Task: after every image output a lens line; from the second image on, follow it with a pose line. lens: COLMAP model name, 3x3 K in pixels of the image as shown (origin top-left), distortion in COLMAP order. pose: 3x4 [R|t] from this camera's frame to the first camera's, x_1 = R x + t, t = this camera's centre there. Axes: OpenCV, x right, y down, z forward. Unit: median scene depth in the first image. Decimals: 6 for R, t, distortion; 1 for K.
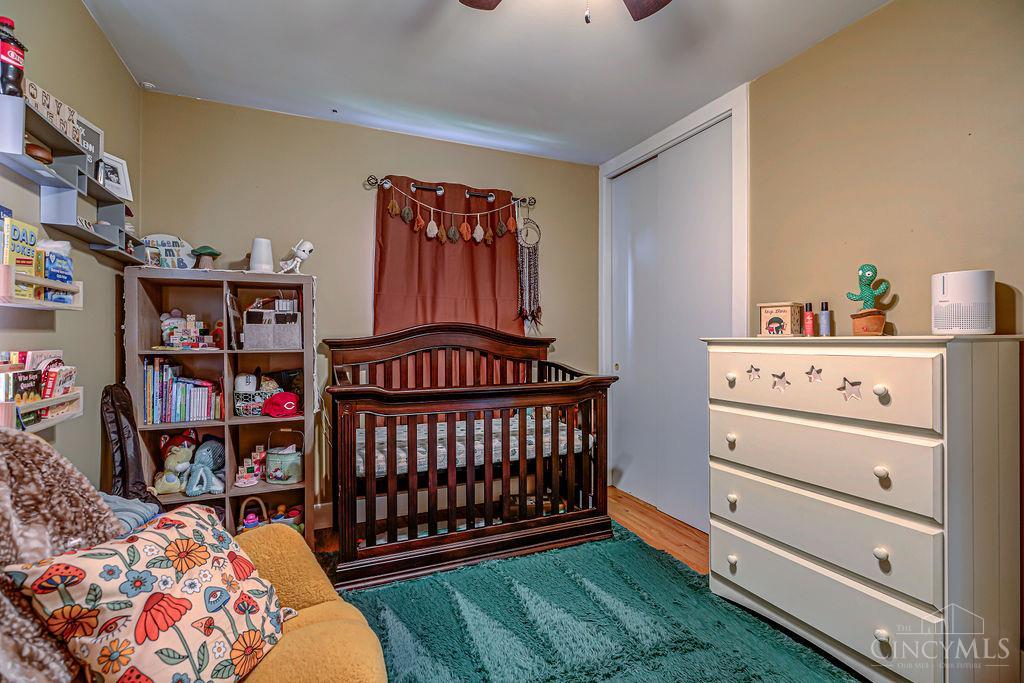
lens RADIAL K [[466.9, 0, 513.7], [0, 466.9, 339.4], [0, 0, 1]] dist [-0.003337, -0.000060]
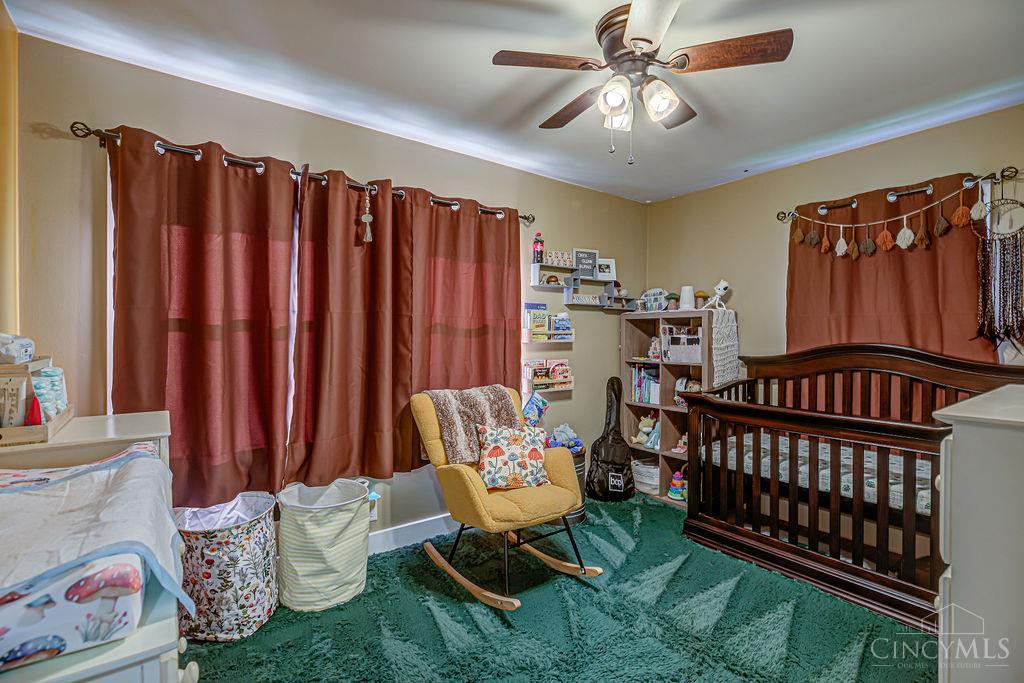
lens RADIAL K [[466.9, 0, 513.7], [0, 466.9, 339.4], [0, 0, 1]] dist [-0.003337, -0.000060]
pose [[0.223094, 0.010741, -0.974738, 0.755190], [-0.005015, 0.999939, 0.009870, -0.060603], [0.974784, 0.002686, 0.223135, 0.144235]]
